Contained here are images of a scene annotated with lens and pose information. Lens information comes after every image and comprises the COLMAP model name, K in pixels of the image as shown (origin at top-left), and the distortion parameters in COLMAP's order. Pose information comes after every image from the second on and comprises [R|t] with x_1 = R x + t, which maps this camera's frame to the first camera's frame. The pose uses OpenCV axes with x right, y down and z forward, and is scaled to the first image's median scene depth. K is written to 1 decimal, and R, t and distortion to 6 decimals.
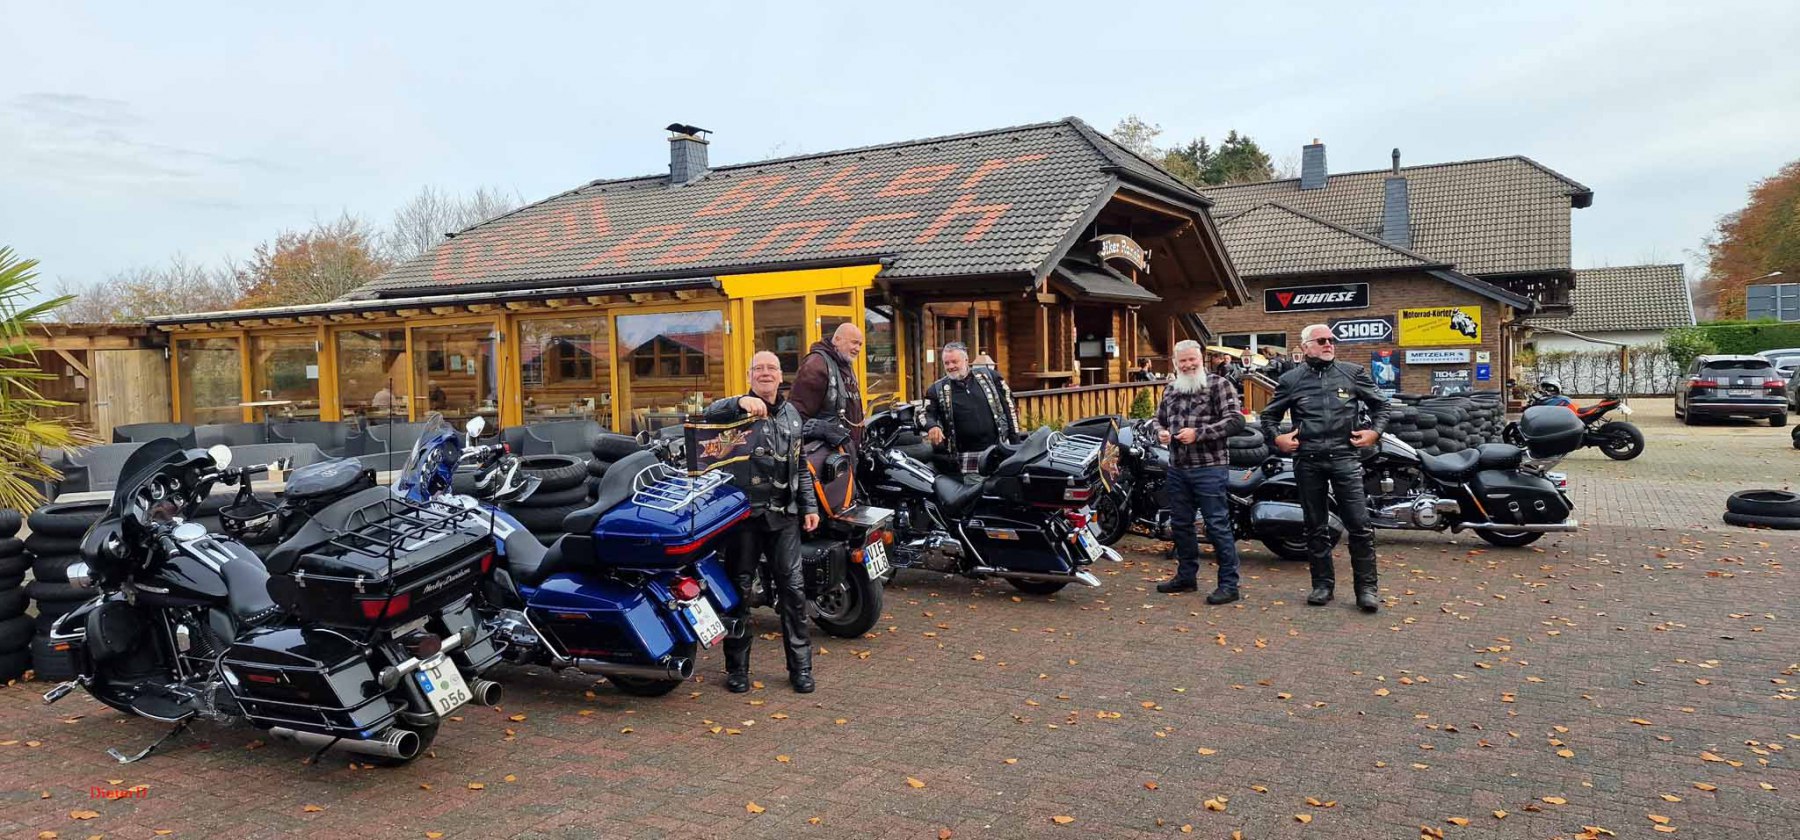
lens RADIAL K [[1164.0, 0, 900.0], [0, 1164.0, 420.0], [0, 0, 1]] dist [0.070109, -0.064093]
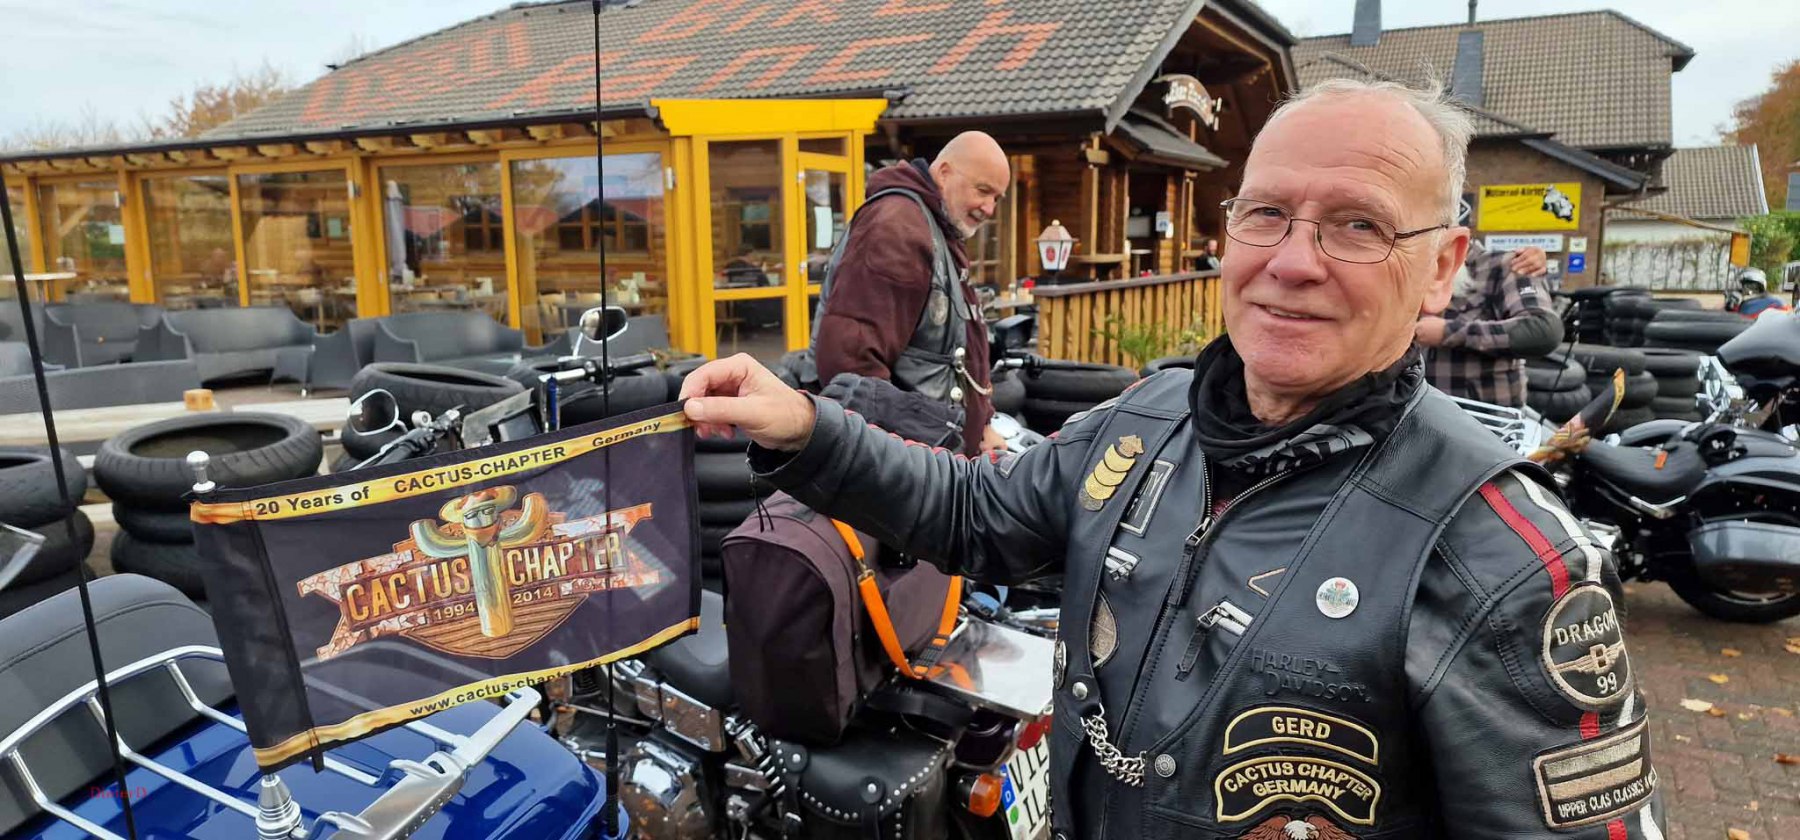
lens RADIAL K [[1165.1, 0, 893.1], [0, 1165.1, 432.5], [0, 0, 1]] dist [0.068921, -0.060448]
pose [[0.999607, 0.014577, 0.023950, -0.023766], [-0.017132, 0.993766, 0.110166, -0.007328], [-0.022195, -0.110533, 0.993625, 0.226436]]
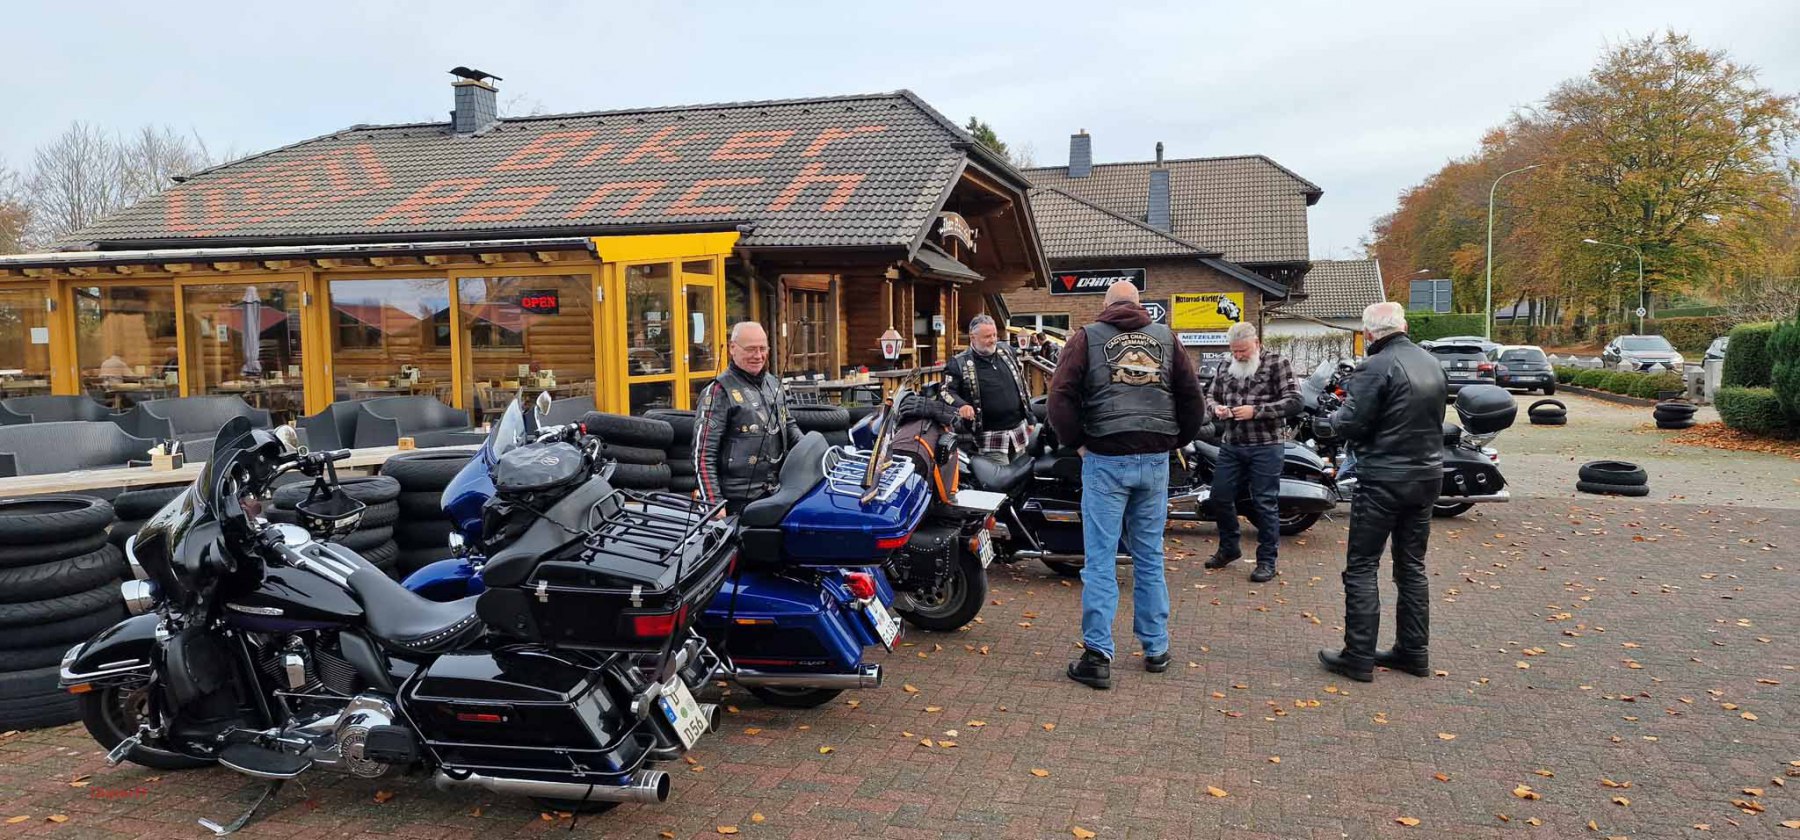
lens RADIAL K [[1165.1, 0, 893.1], [0, 1165.1, 432.5], [0, 0, 1]] dist [0.068921, -0.060448]
pose [[0.972909, -0.002956, 0.231169, -0.102973], [-0.004127, 0.999537, 0.030149, 0.000187], [-0.231151, -0.030287, 0.972446, 0.038485]]
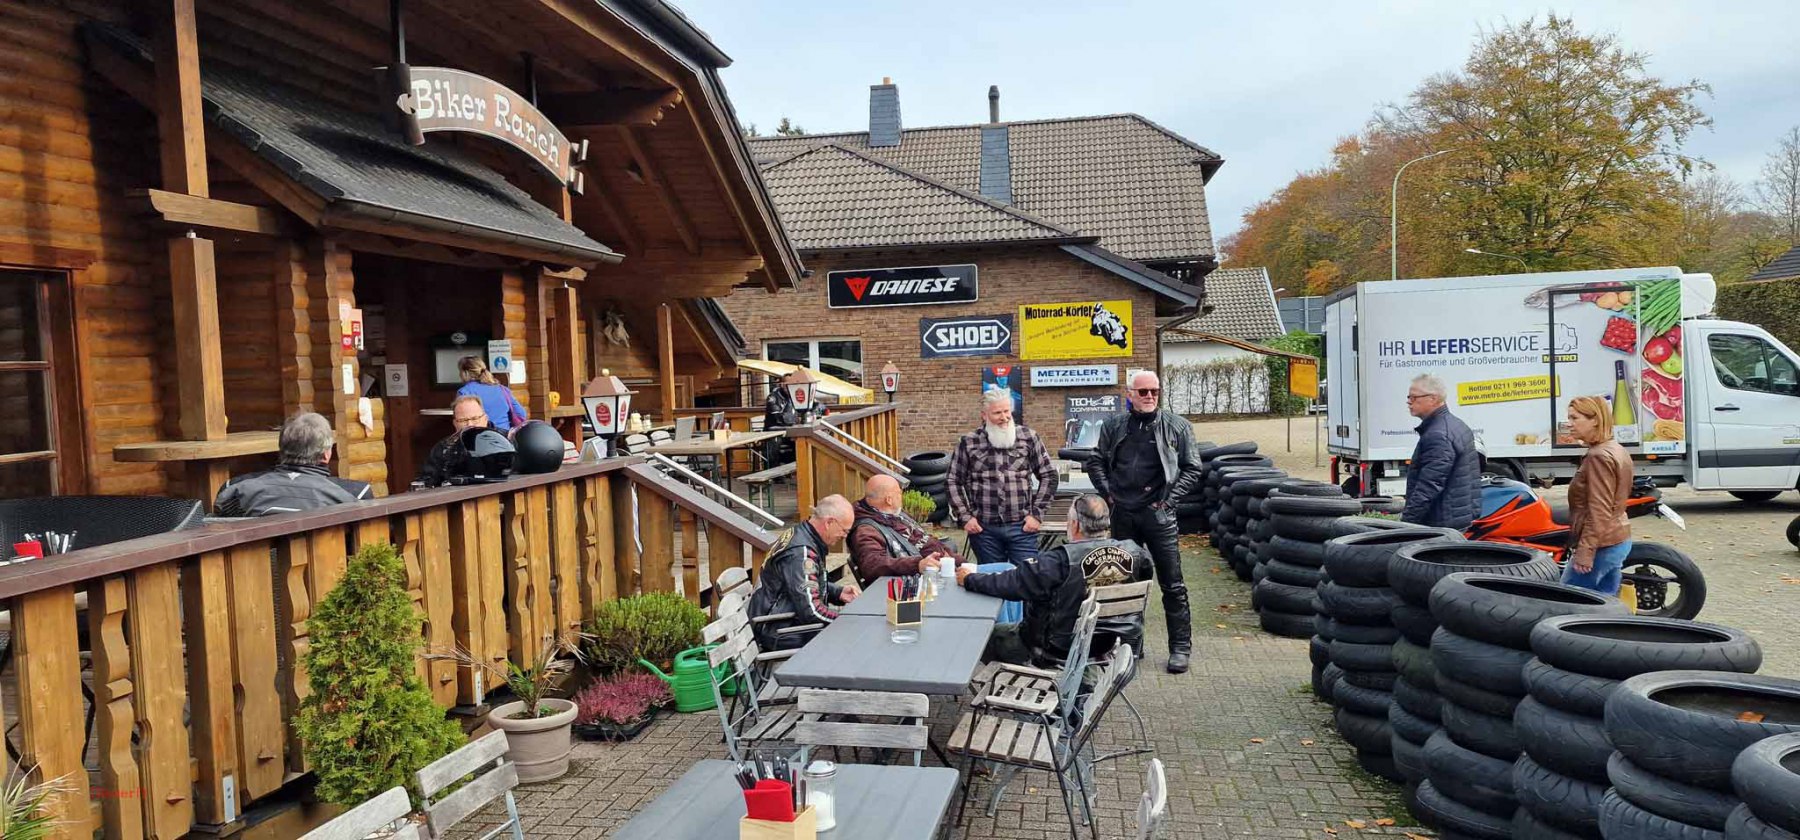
lens RADIAL K [[1142.1, 0, 862.5], [0, 1142.1, 459.6], [0, 0, 1]] dist [0.064994, -0.056884]
pose [[0.944276, -0.029008, 0.327875, 0.193415], [0.020738, 0.999373, 0.028693, -0.041685], [-0.328502, -0.020295, 0.944285, 0.642836]]
